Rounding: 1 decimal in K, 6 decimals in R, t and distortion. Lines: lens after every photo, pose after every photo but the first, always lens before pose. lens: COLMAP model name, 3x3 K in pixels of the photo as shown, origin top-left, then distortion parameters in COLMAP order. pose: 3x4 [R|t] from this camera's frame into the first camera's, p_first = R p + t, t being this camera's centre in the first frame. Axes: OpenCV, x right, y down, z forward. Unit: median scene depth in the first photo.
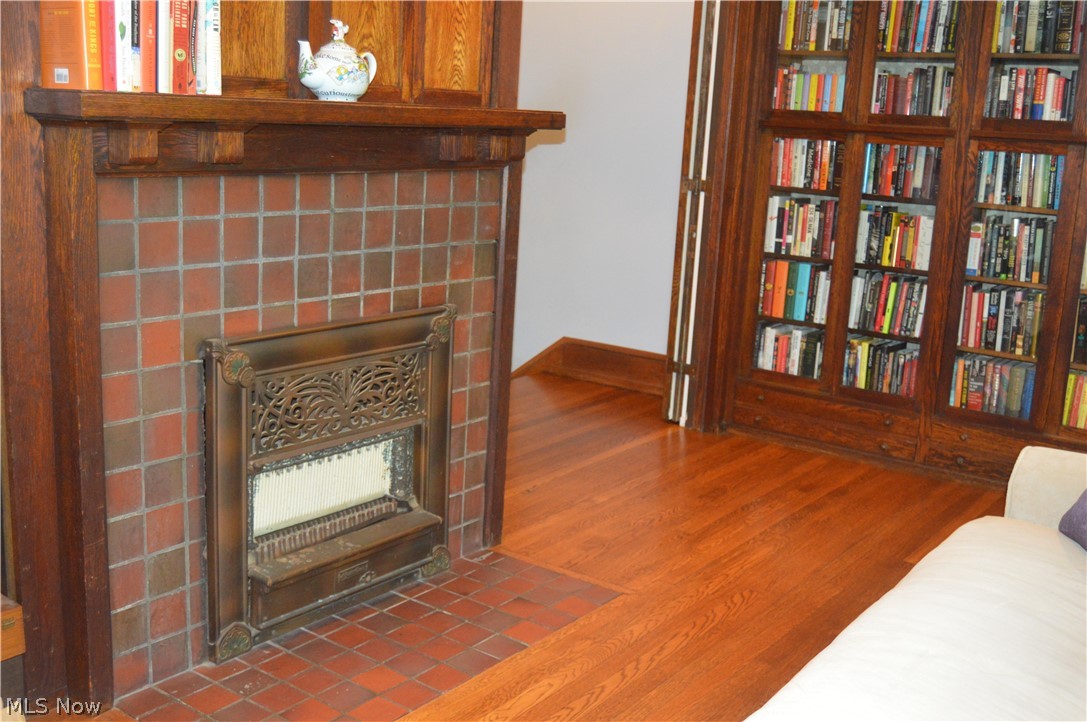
lens RADIAL K [[1118.0, 0, 543.5], [0, 1118.0, 361.0], [0, 0, 1]] dist [-0.058917, -0.004622]
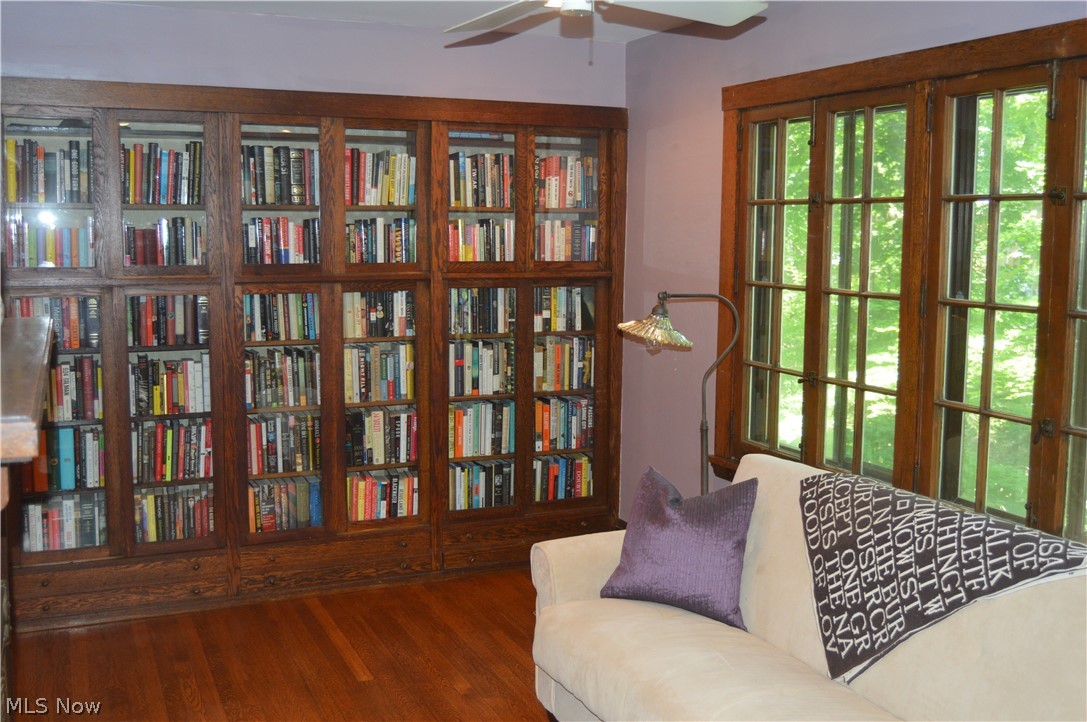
lens RADIAL K [[1118.0, 0, 543.5], [0, 1118.0, 361.0], [0, 0, 1]] dist [-0.058917, -0.004622]
pose [[0.479446, -0.143483, 0.865762, -0.395951], [0.201612, 0.978165, 0.050462, -0.118237], [-0.854098, 0.150354, 0.497905, 0.212278]]
